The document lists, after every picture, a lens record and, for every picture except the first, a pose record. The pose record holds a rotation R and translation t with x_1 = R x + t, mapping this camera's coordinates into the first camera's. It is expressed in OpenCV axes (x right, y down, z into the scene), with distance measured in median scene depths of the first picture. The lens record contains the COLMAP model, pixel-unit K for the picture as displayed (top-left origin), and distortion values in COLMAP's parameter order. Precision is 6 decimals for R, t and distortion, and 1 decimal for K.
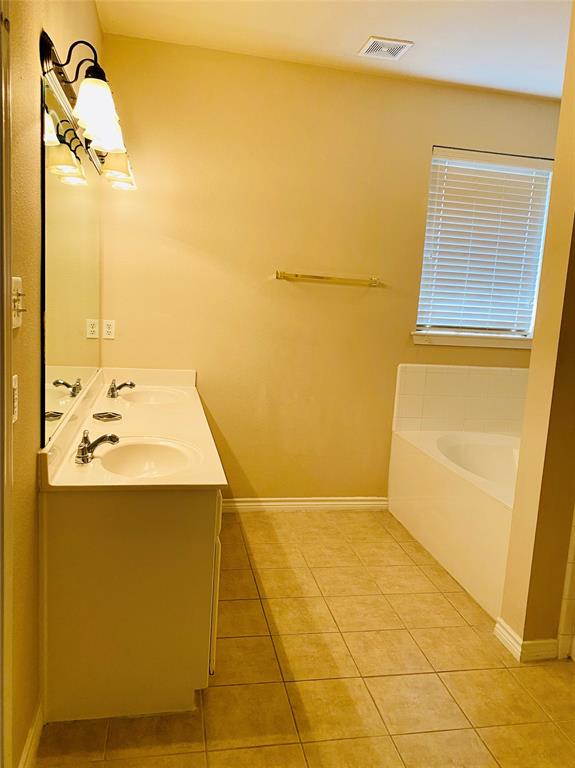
lens RADIAL K [[602.2, 0, 287.5], [0, 602.2, 384.0], [0, 0, 1]] dist [0.007210, 0.005210]
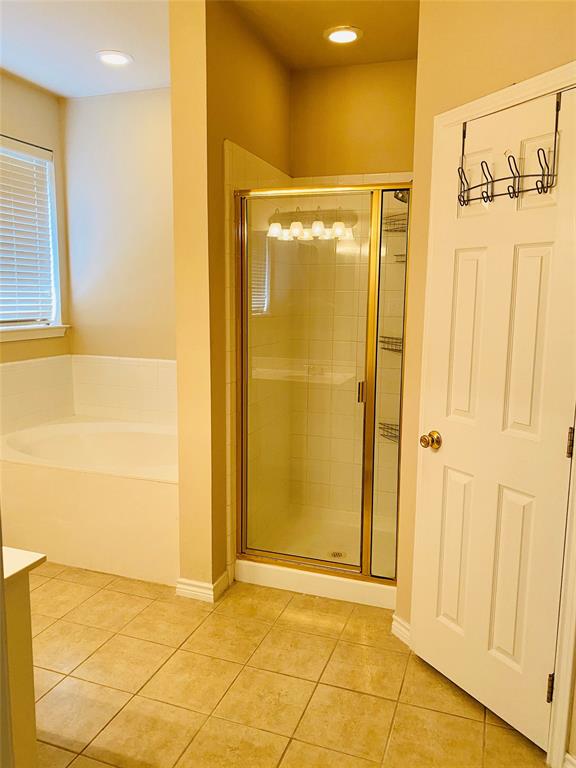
lens RADIAL K [[582.2, 0, 288.5], [0, 582.2, 389.0], [0, 0, 1]] dist [-0.002383, -0.001135]
pose [[0.512942, -0.187233, 0.837755, -0.384922], [0.148245, 0.980582, 0.128386, -0.064549], [-0.845526, 0.058338, 0.530738, 0.243380]]
